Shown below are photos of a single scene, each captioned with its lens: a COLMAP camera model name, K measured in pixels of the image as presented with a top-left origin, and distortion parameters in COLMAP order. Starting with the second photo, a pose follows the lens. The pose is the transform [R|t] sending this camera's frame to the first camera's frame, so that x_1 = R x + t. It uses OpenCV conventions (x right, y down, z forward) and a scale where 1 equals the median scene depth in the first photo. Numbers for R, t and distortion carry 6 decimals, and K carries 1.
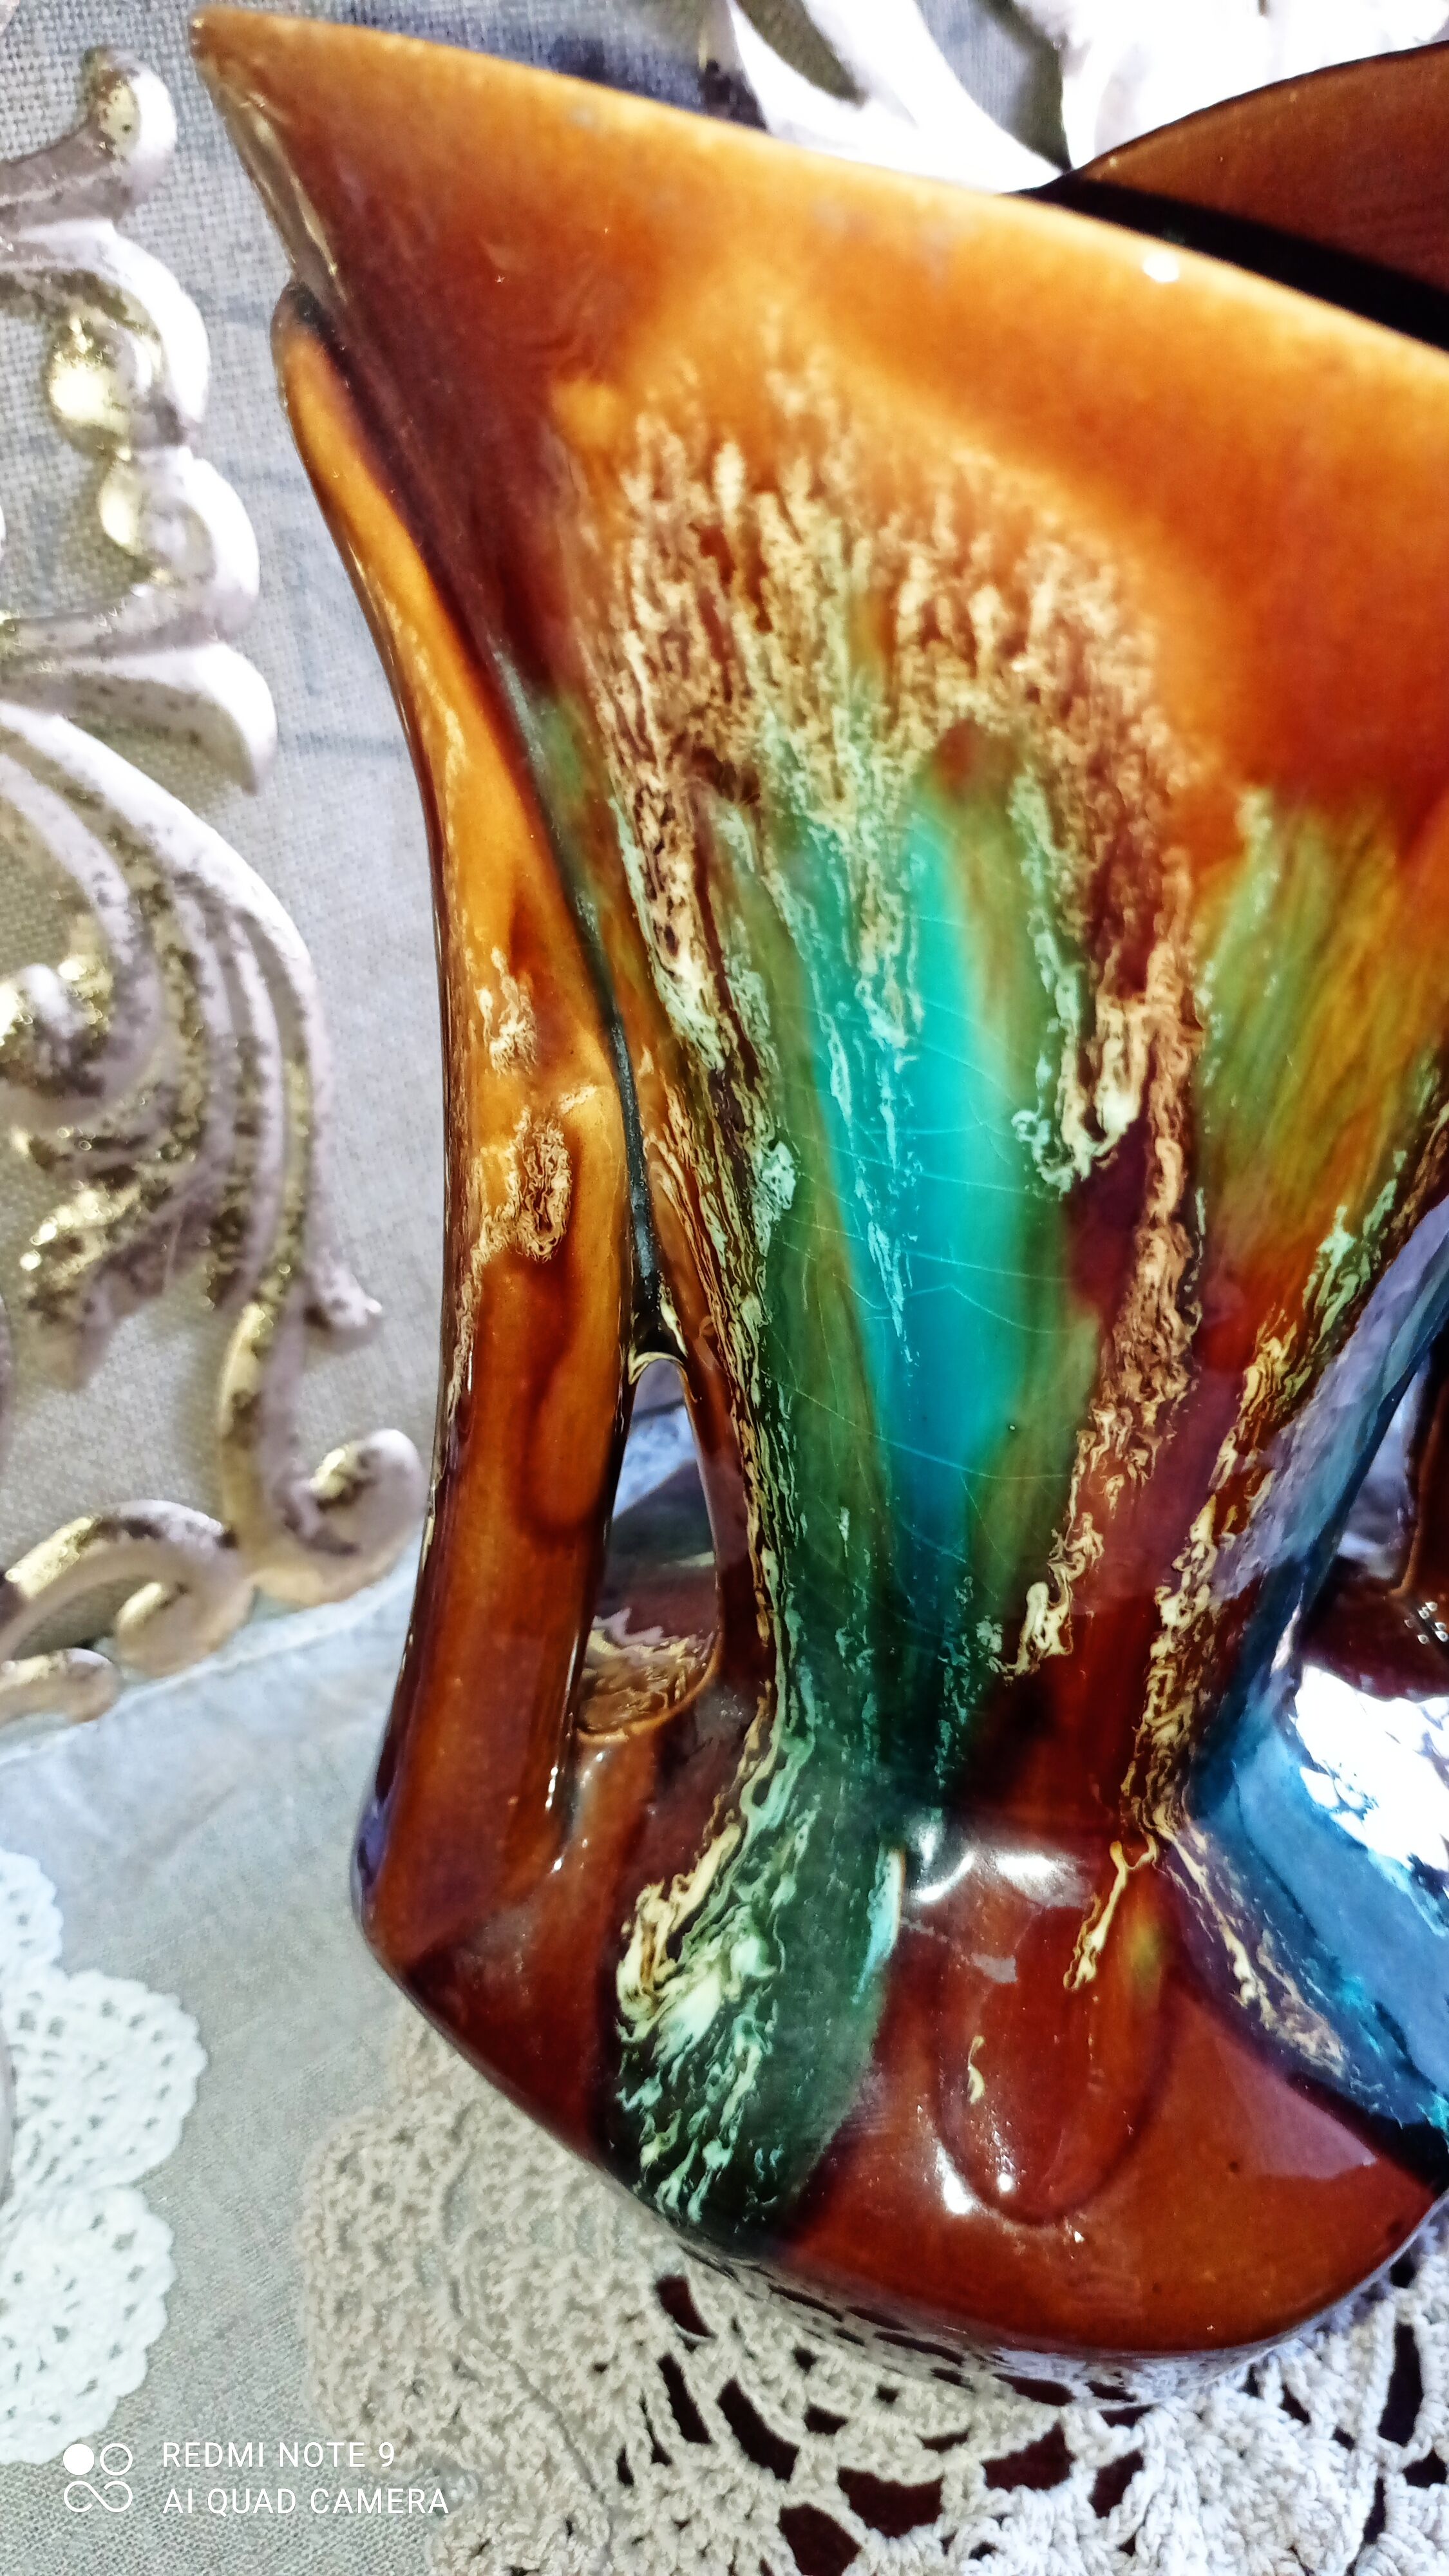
lens RADIAL K [[2017.4, 0, 699.4], [0, 2017.4, 1275.6], [0, 0, 1]] dist [0.003359, -0.017483]
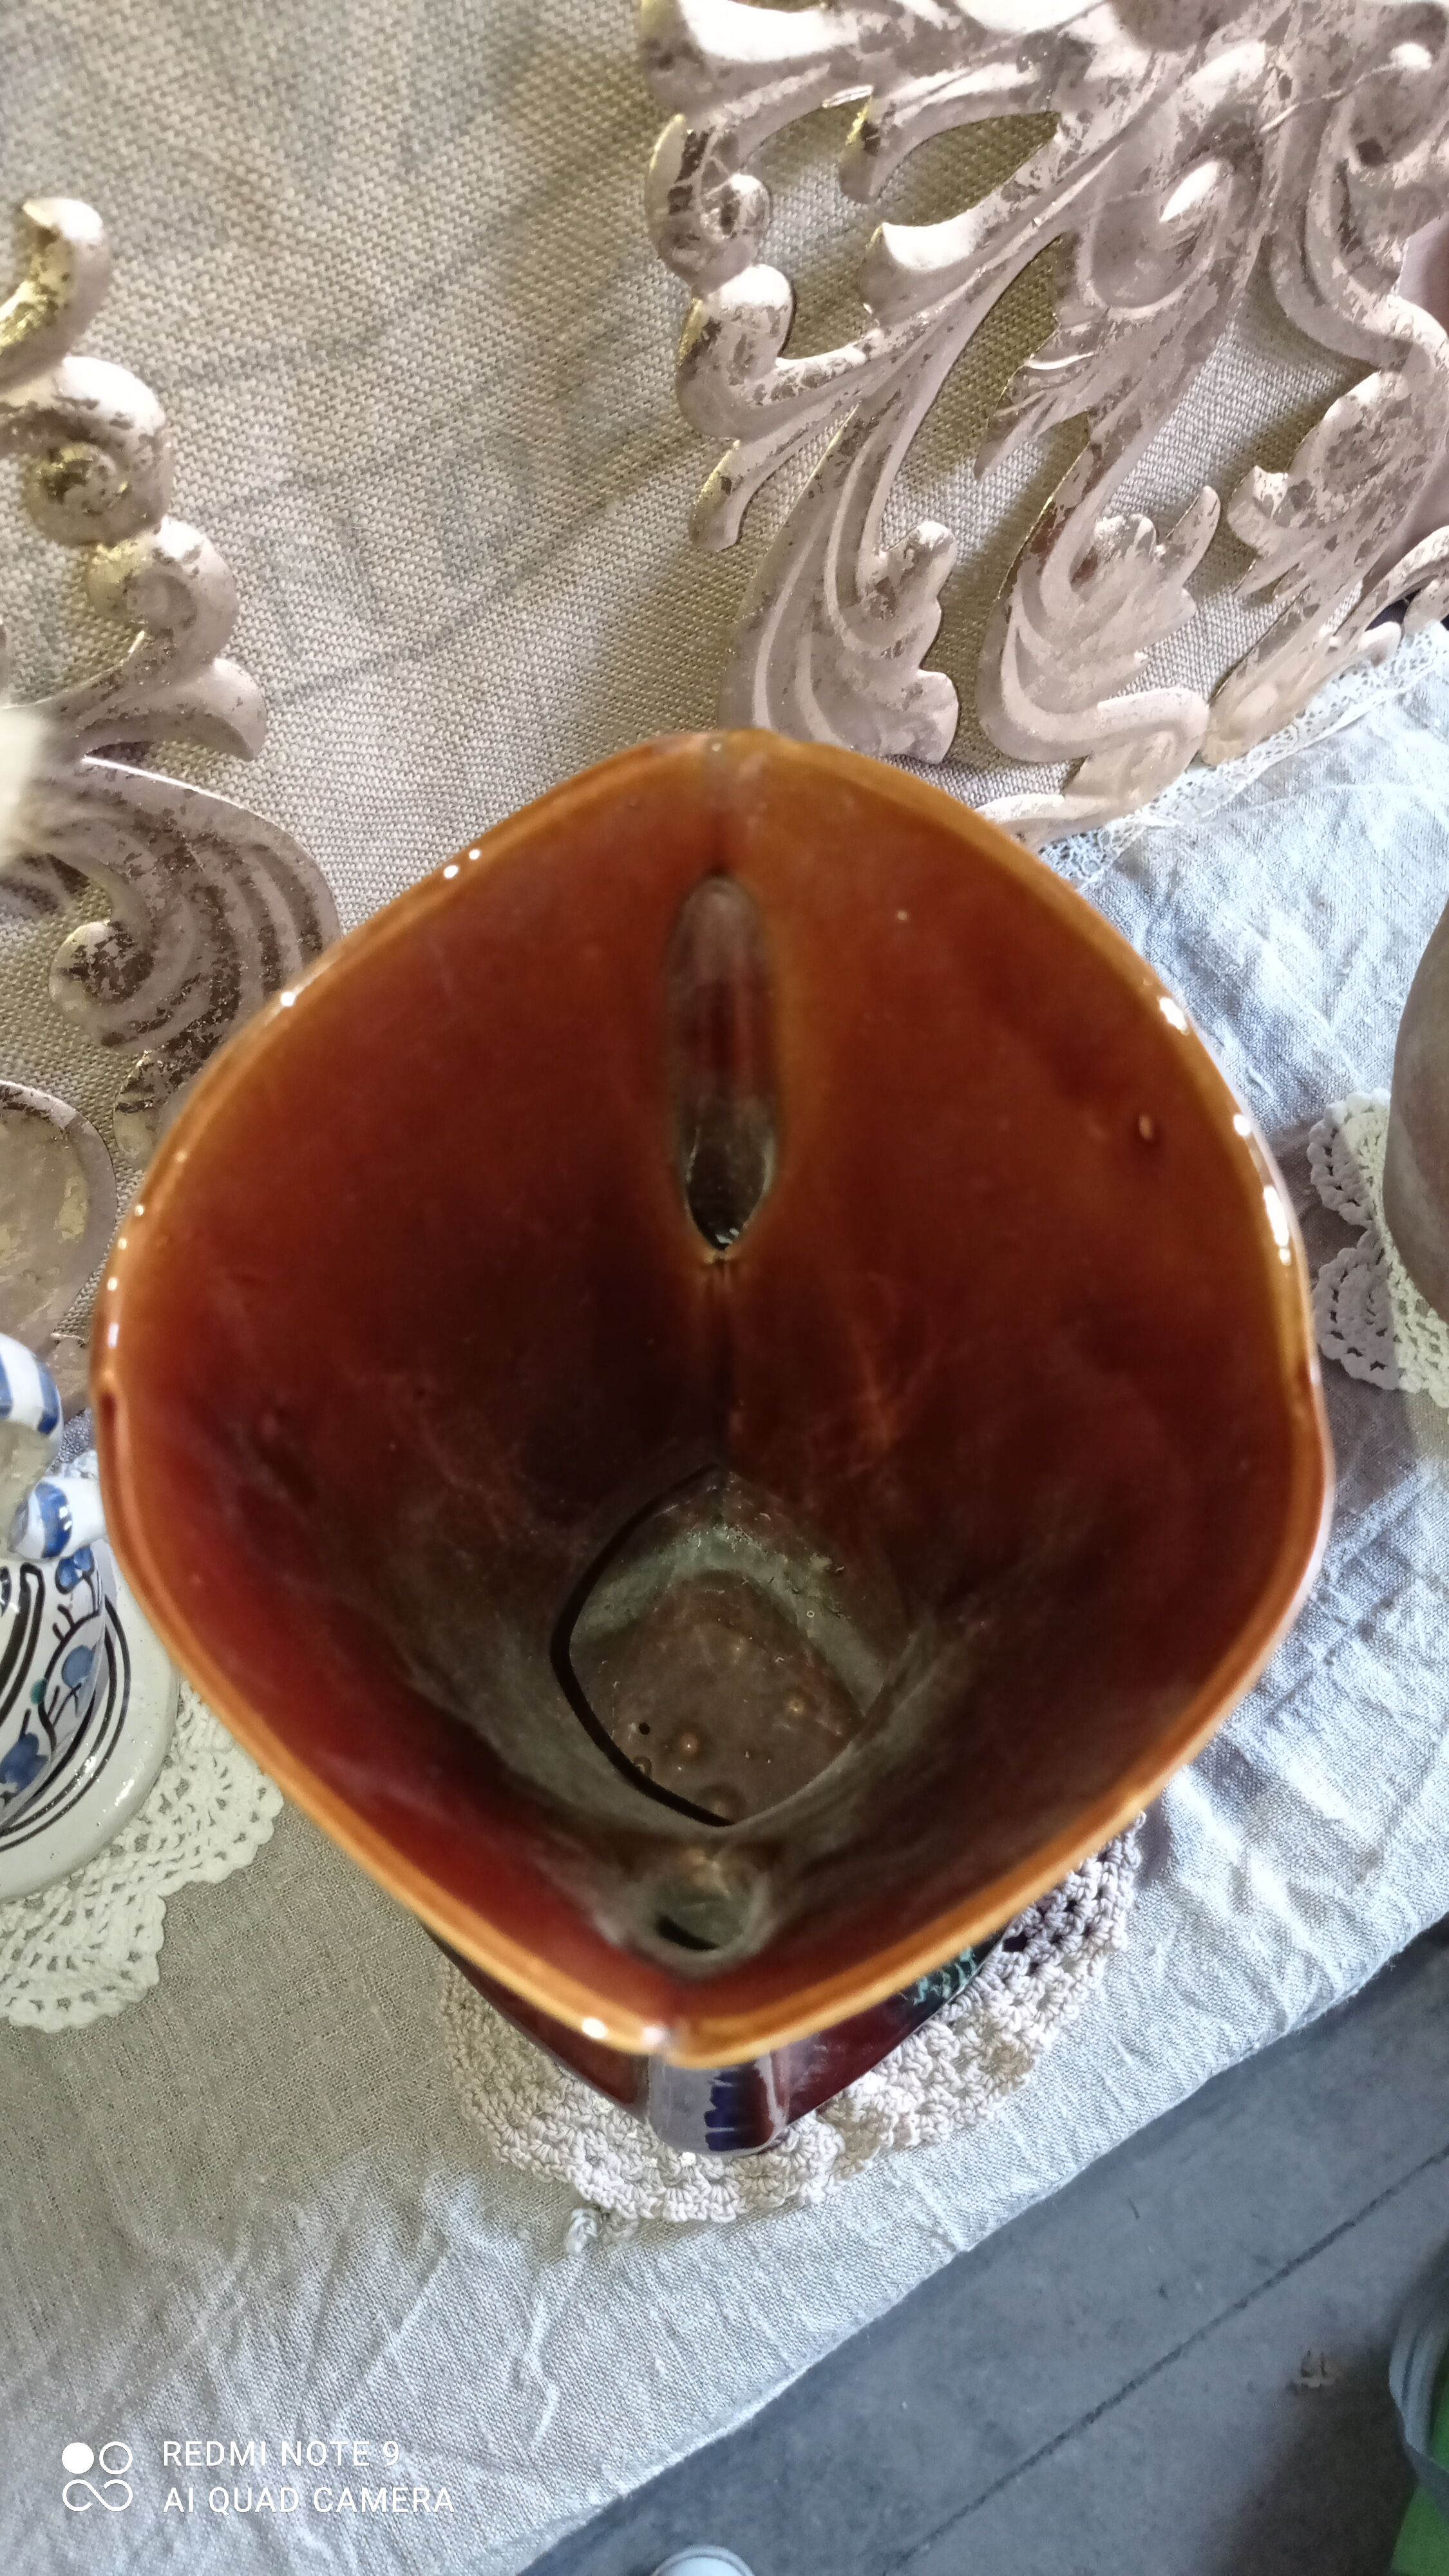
lens RADIAL K [[1944.8, 0, 695.1], [0, 1944.8, 1332.6], [0, 0, 1]] dist [-0.038817, 0.011429]
pose [[0.997072, 0.061867, -0.044941, 0.149706], [-0.027548, 0.838871, 0.543632, -0.828179], [0.071333, -0.540803, 0.838119, -0.136358]]
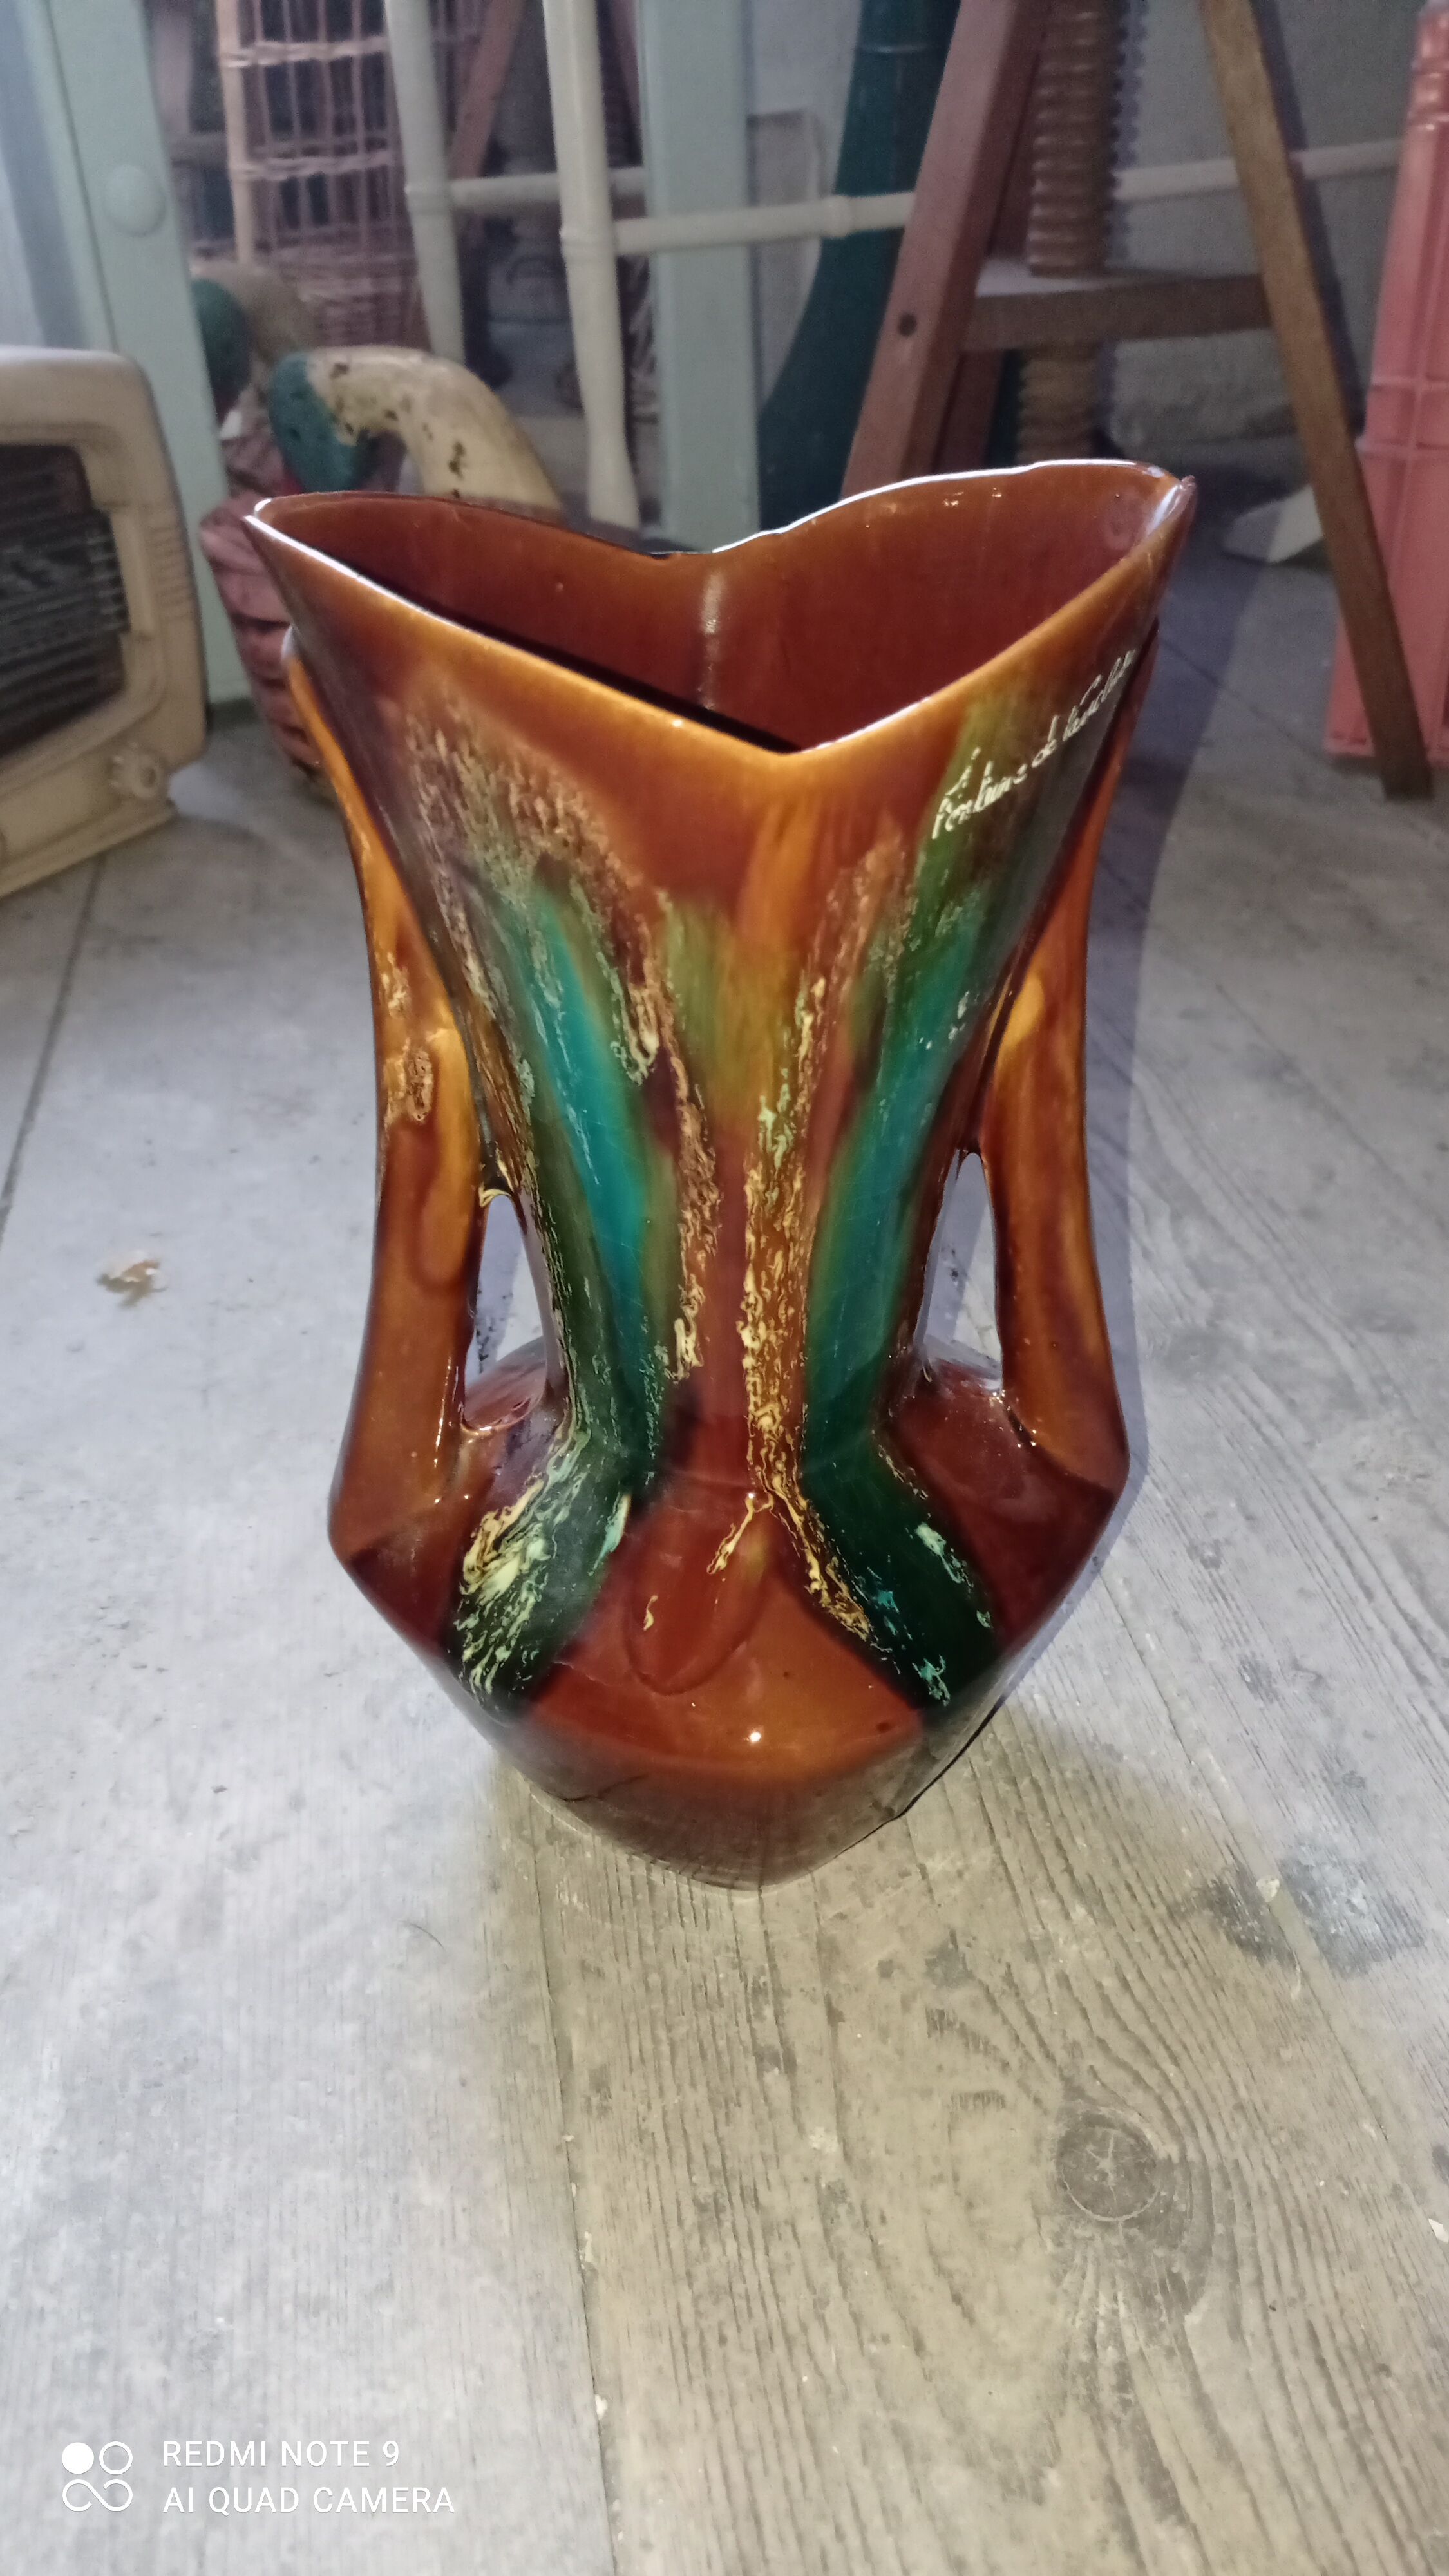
lens RADIAL K [[2017.4, 0, 738.8], [0, 2017.4, 1286.9], [0, 0, 1]] dist [0.003359, -0.017483]
pose [[0.992737, 0.065676, -0.100794, 0.354365], [-0.068295, 0.997406, -0.022758, 0.141723], [0.099038, 0.029477, 0.994647, -0.700231]]
